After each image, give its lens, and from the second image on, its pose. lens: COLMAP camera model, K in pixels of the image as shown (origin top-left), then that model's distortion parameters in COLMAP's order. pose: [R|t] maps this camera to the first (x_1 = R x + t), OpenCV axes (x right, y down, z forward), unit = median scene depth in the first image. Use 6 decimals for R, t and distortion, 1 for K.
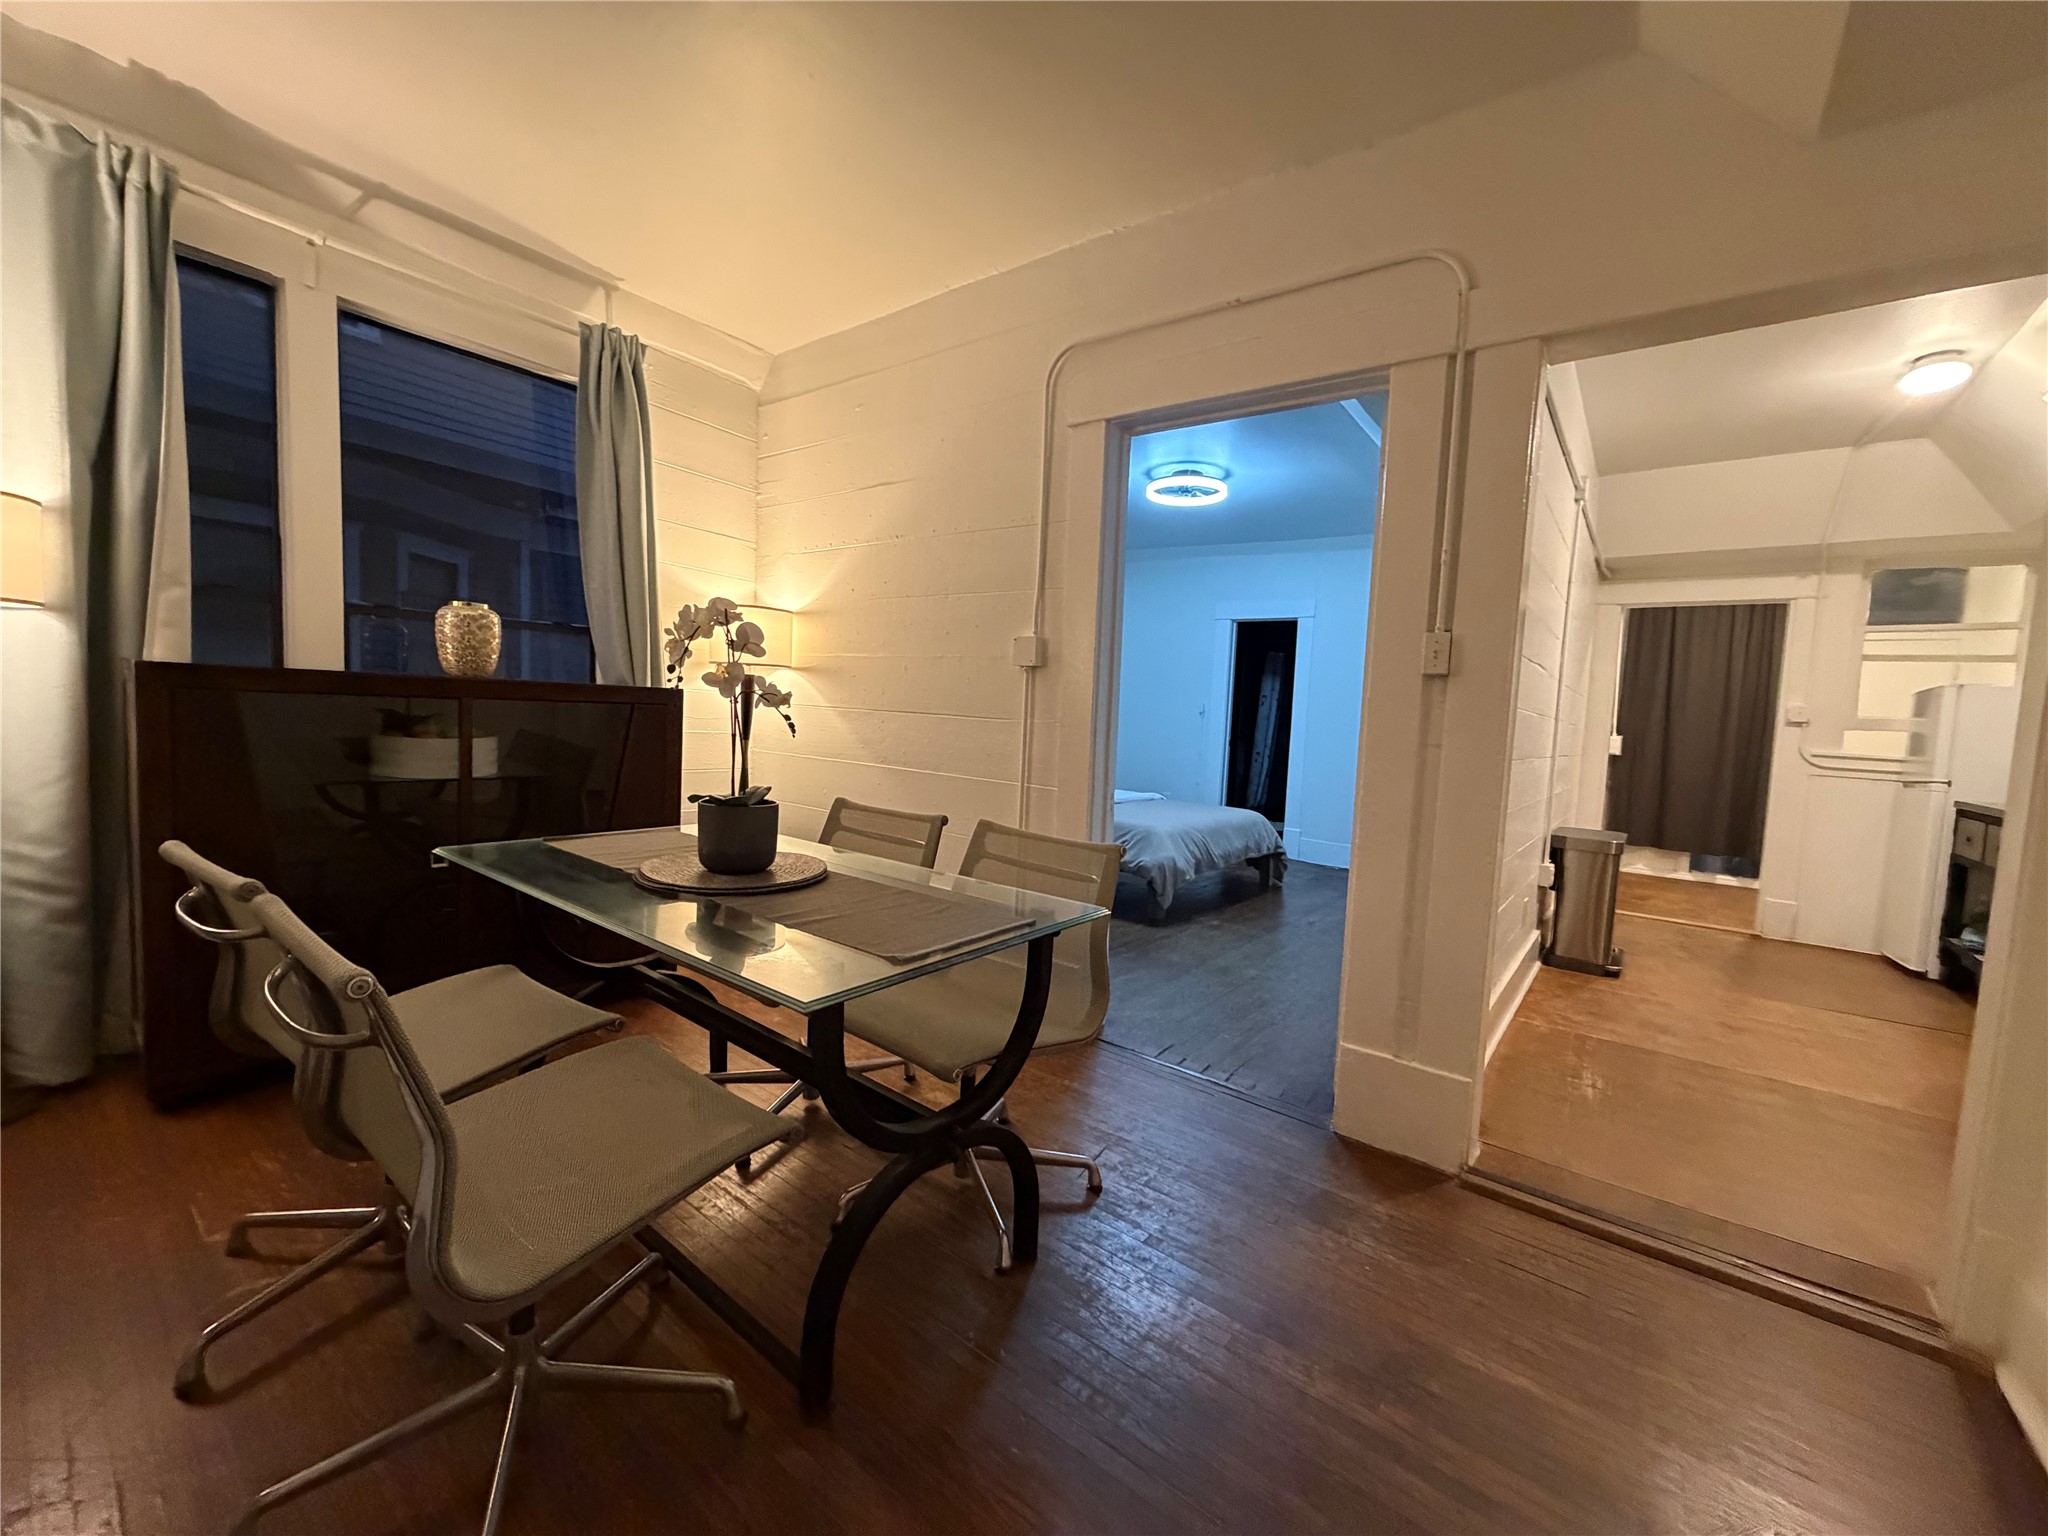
lens RADIAL K [[816.3, 0, 1018.6], [0, 816.3, 763.3], [0, 0, 1]] dist [-0.000903, 0.000204]
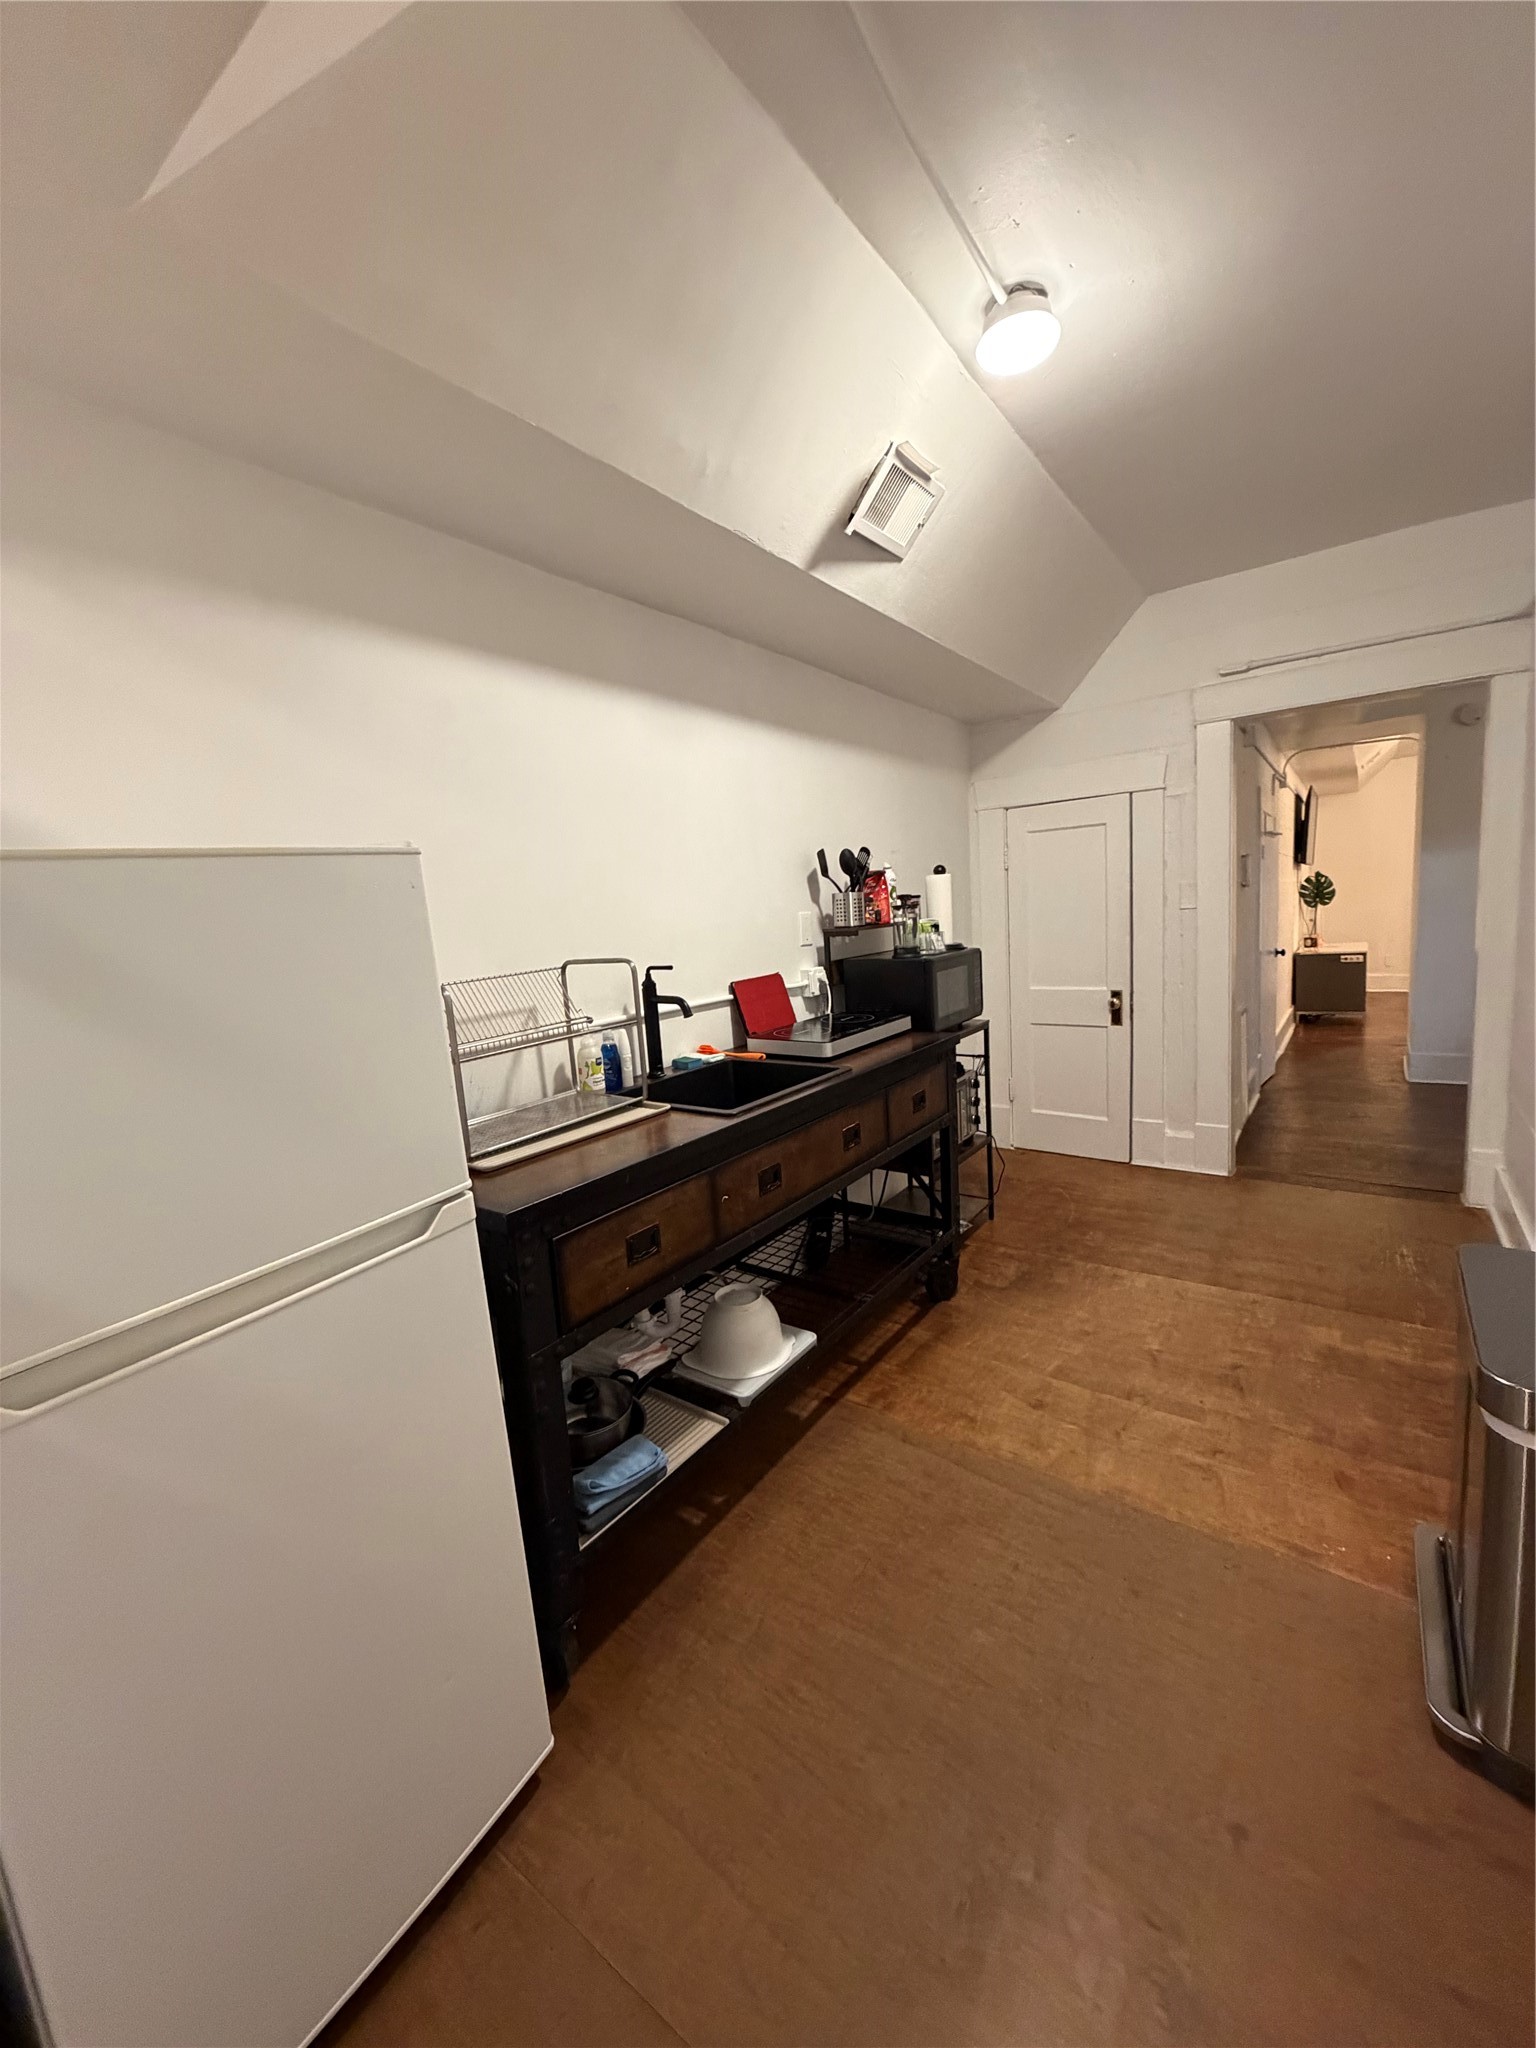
lens RADIAL K [[816.3, 0, 771.3], [0, 816.3, 1028.1], [0, 0, 1]] dist [-0.000903, 0.000204]
pose [[-0.998981, 0.018815, -0.041014, 1.701316], [0.010153, 0.979338, 0.201977, -0.146910], [0.043967, 0.201355, -0.978531, 2.109610]]
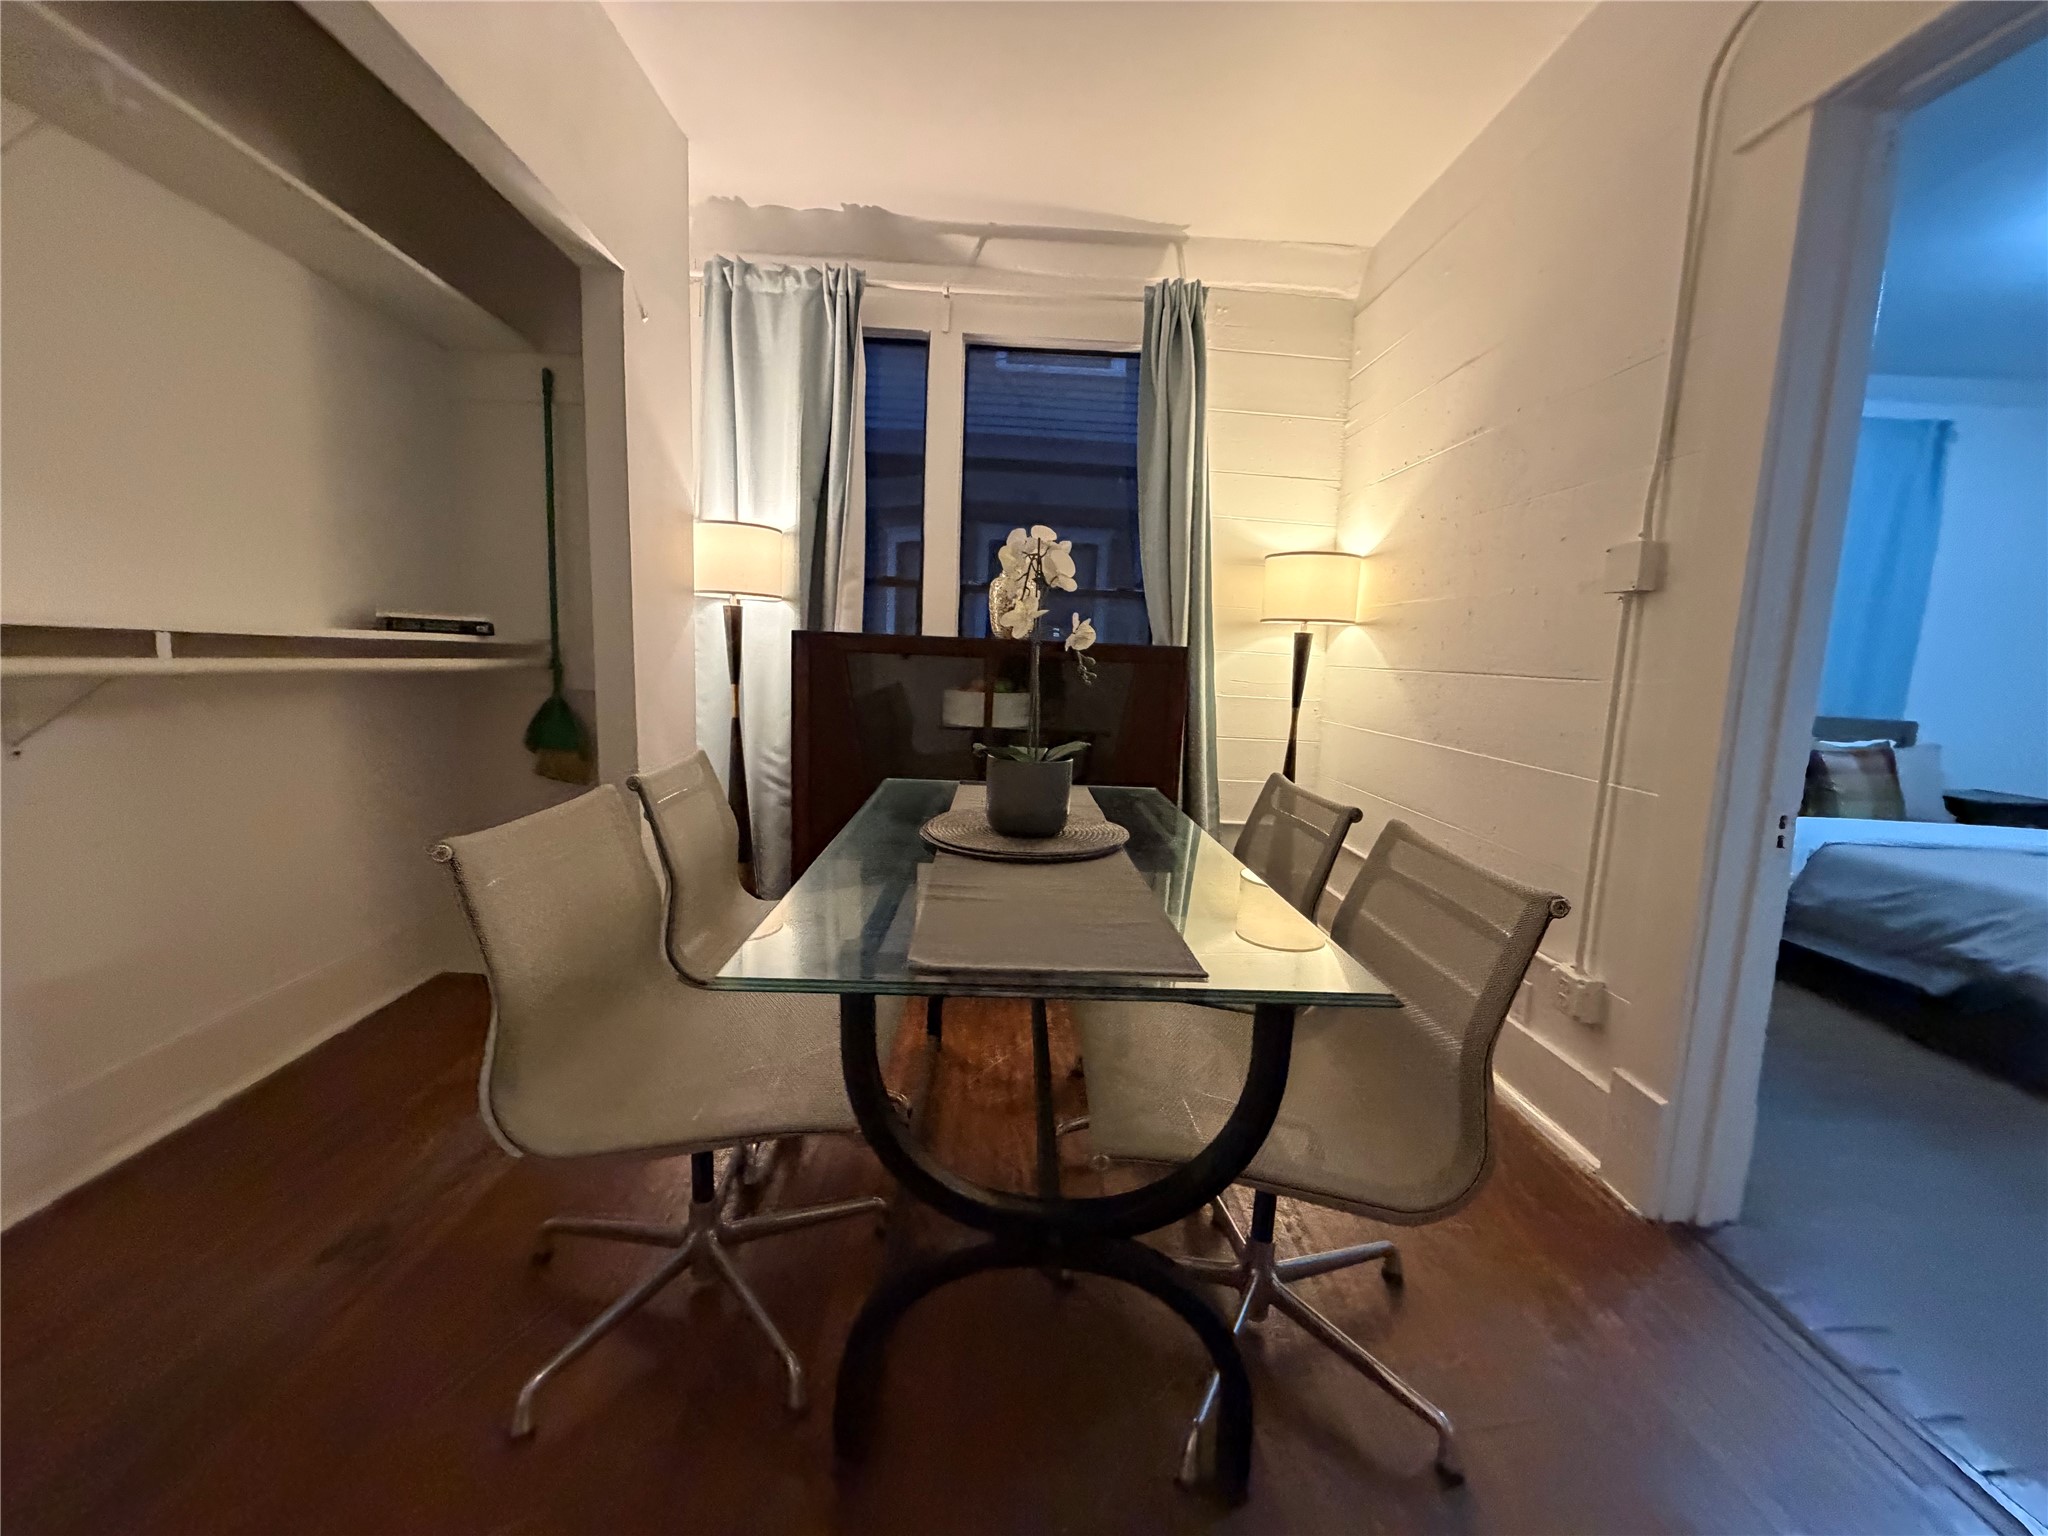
lens RADIAL K [[816.3, 0, 1008.2], [0, 816.3, 764.9], [0, 0, 1]] dist [-0.000903, 0.000204]
pose [[0.638340, 0.081434, -0.765435, 0.201938], [-0.063496, 0.996570, 0.053071, 0.008724], [0.767131, 0.014725, 0.641321, 0.260690]]
